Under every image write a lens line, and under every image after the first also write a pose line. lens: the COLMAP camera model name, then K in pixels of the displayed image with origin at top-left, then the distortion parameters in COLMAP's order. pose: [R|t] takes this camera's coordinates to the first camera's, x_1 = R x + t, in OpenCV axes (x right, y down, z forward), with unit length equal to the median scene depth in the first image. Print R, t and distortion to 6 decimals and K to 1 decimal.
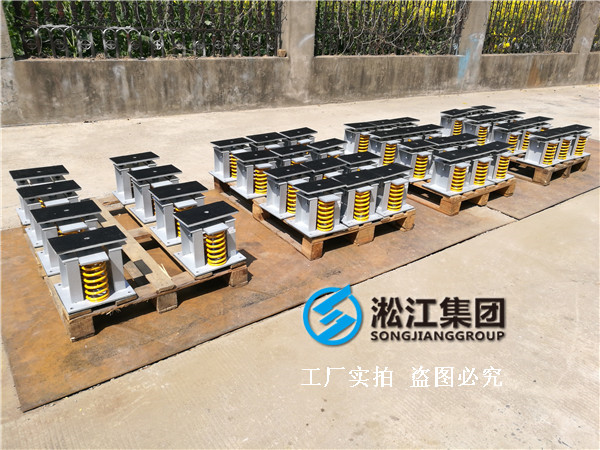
lens RADIAL K [[465.6, 0, 300.0], [0, 465.6, 225.0], [0, 0, 1]] dist [-0.001708, 0.011386]
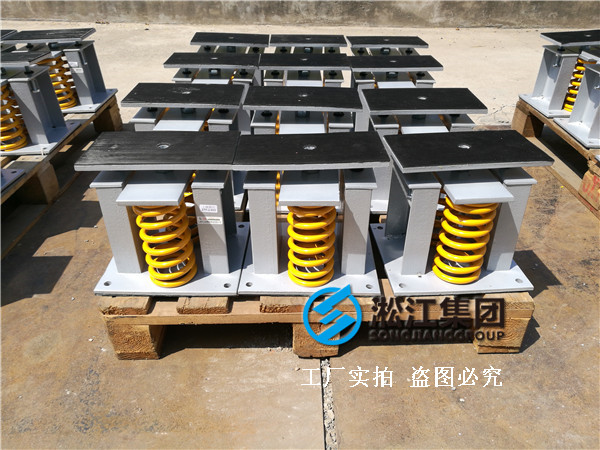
lens RADIAL K [[467.9, 0, 305.1], [0, 467.9, 226.7], [0, 0, 1]] dist [0.011577, 0.001399]
pose [[0.805705, 0.280576, -0.521648, 0.326299], [-0.218525, 0.959368, 0.178491, -0.103432], [0.550533, -0.029818, 0.834281, 0.495894]]
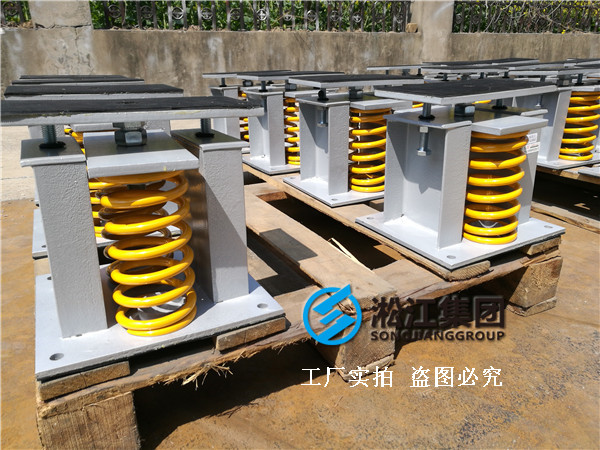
lens RADIAL K [[466.9, 0, 298.9], [0, 466.9, 227.7], [0, 0, 1]] dist [-0.068673, 0.121804]
pose [[0.985648, 0.003283, -0.168781, -0.108996], [-0.017896, 0.996209, -0.085131, 0.044193], [0.167861, 0.086930, 0.981970, 0.264830]]
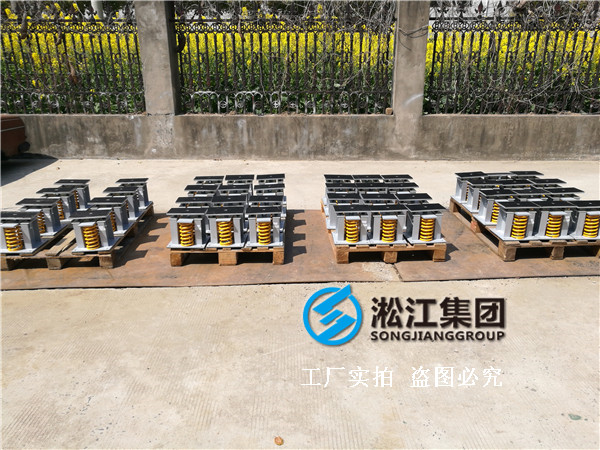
lens RADIAL K [[467.9, 0, 305.1], [0, 467.9, 226.7], [0, 0, 1]] dist [0.011577, 0.001399]
pose [[0.825876, 0.144350, -0.545061, 0.498553], [-0.201161, 0.978493, -0.045663, -0.023029], [0.526747, 0.147357, 0.837152, 0.034720]]
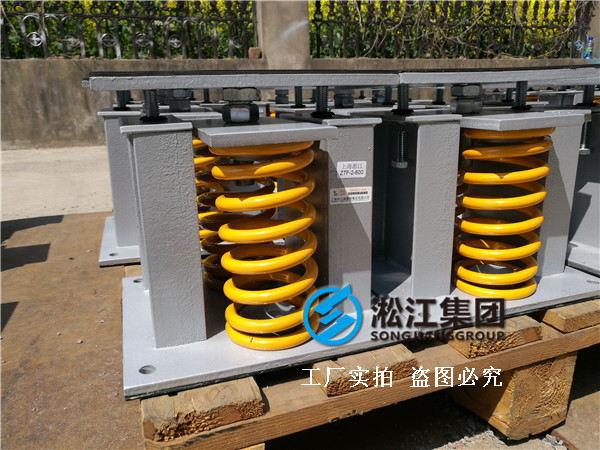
lens RADIAL K [[467.9, 0, 305.1], [0, 467.9, 226.7], [0, 0, 1]] dist [0.011577, 0.001399]
pose [[0.962321, 0.009700, -0.271742, 0.232766], [-0.053558, 0.986548, -0.154449, -0.051678], [0.266589, 0.163183, 0.949896, 0.529278]]
